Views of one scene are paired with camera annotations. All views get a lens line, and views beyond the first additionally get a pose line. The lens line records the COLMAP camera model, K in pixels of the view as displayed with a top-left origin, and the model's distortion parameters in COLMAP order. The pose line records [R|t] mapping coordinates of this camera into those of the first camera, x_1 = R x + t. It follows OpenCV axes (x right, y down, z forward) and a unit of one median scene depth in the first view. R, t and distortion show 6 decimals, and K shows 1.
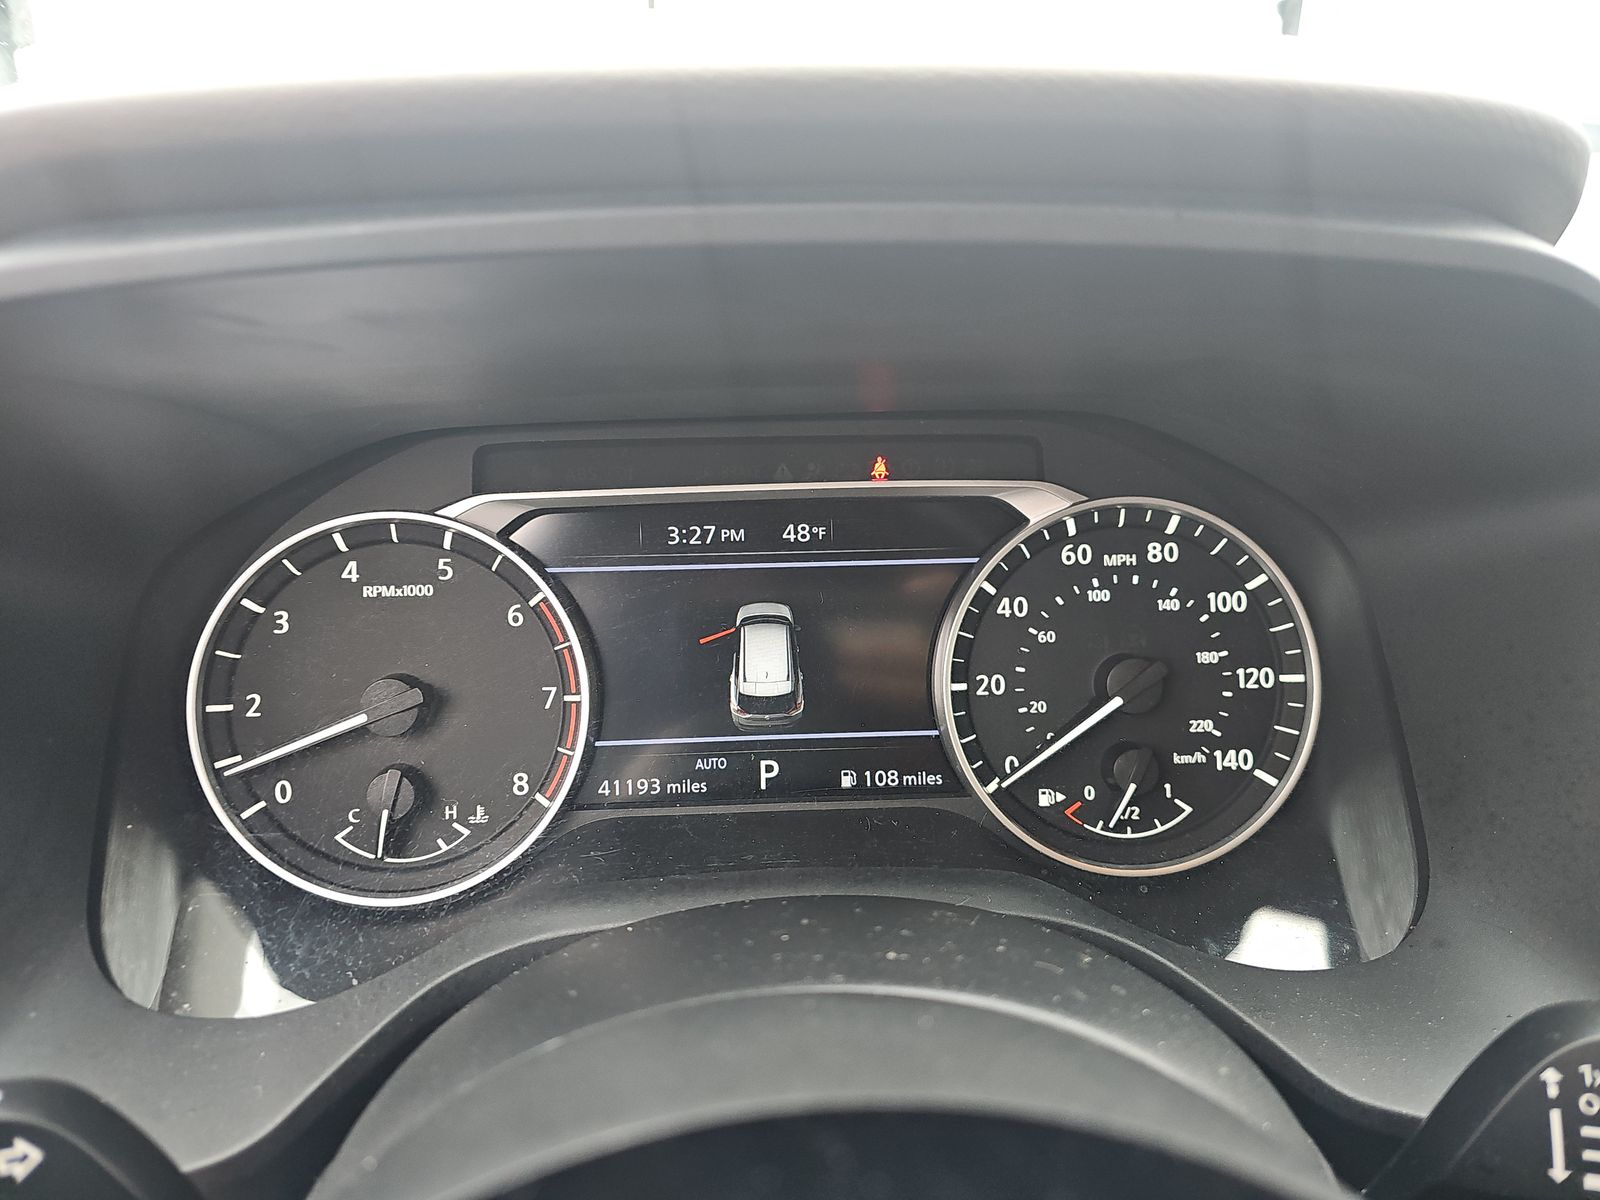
lens RADIAL K [[1059.9, 0, 800.0], [0, 1059.9, 600.0], [0, 0, 1]] dist [0.046692, -0.050509]
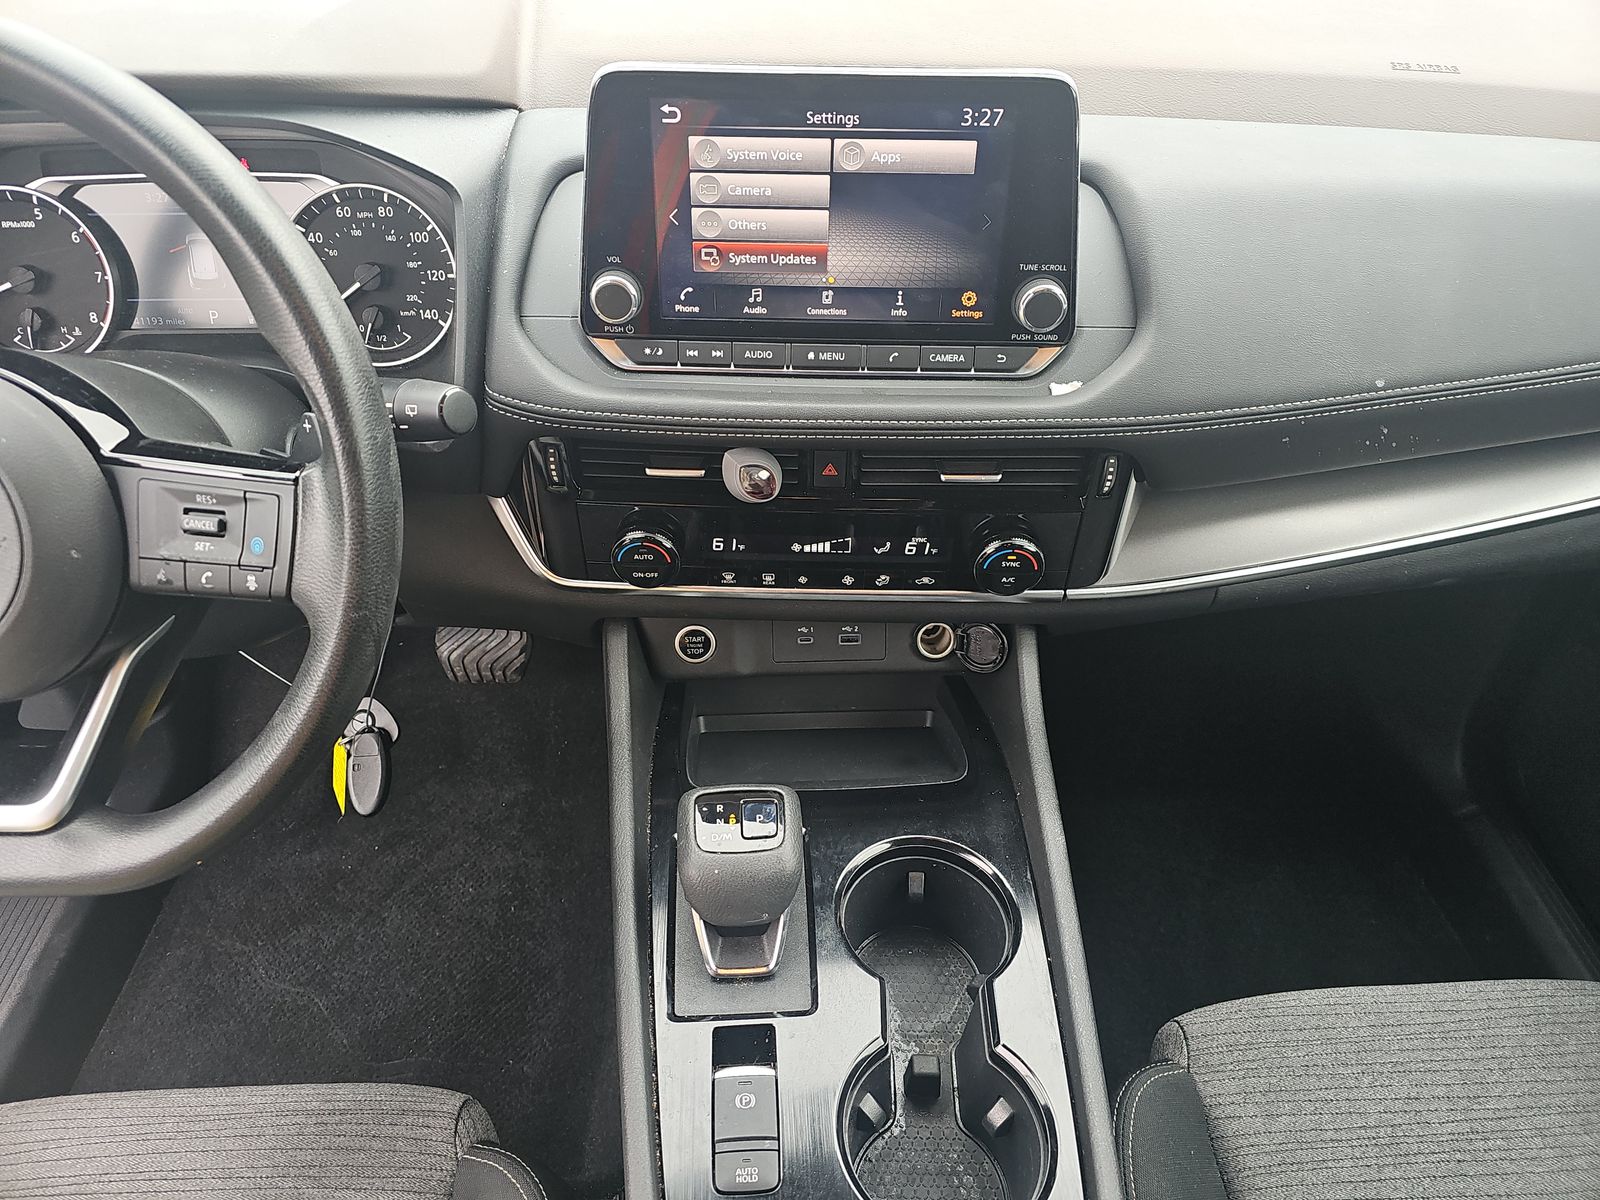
lens RADIAL K [[1059.9, 0, 800.0], [0, 1059.9, 600.0], [0, 0, 1]] dist [0.046692, -0.050509]
pose [[0.999817, 0.018619, 0.004316, 1.175829], [-0.018961, 0.937790, 0.346684, -0.073974], [0.002407, -0.346702, 0.937972, -1.252337]]
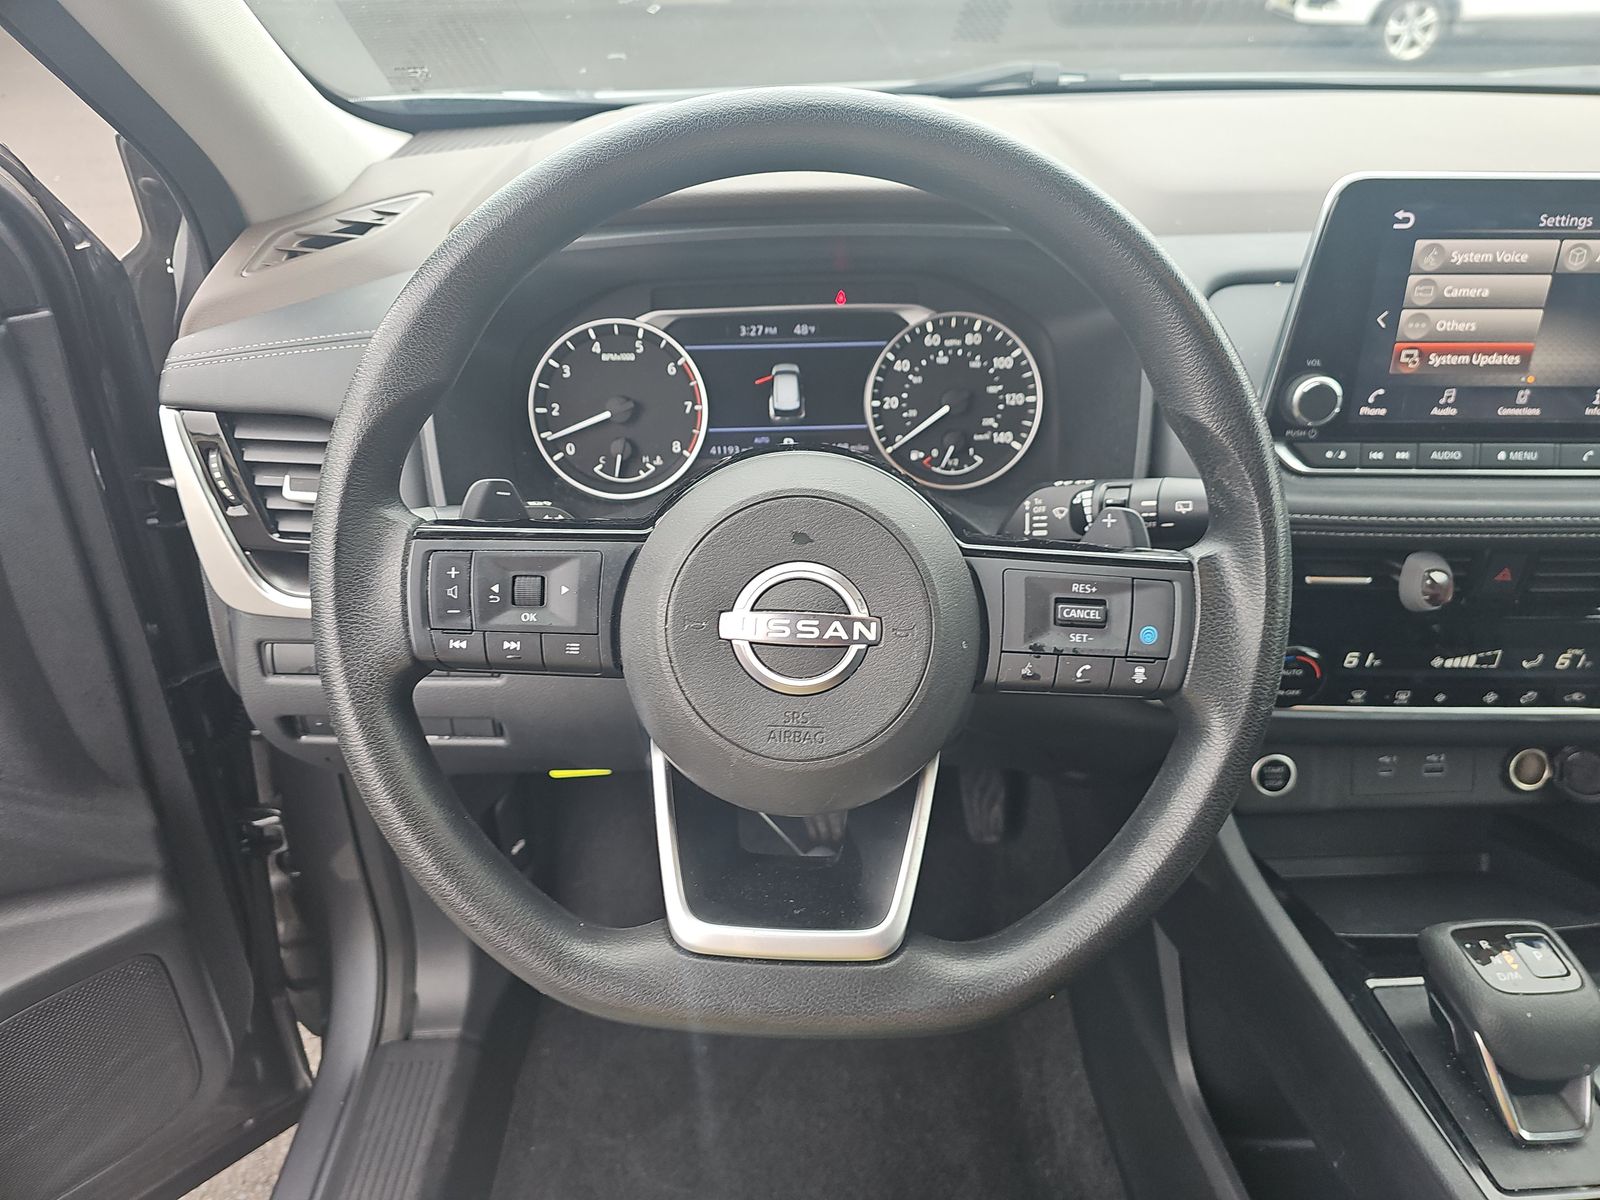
lens RADIAL K [[1076.0, 0, 808.4], [0, 1076.0, 592.5], [0, 0, 1]] dist [0.071030, -0.090455]
pose [[0.999810, 0.004144, -0.019026, 0.055959], [-0.000704, 0.984143, 0.177377, 0.071407], [0.019459, -0.177330, 0.983959, -1.232739]]
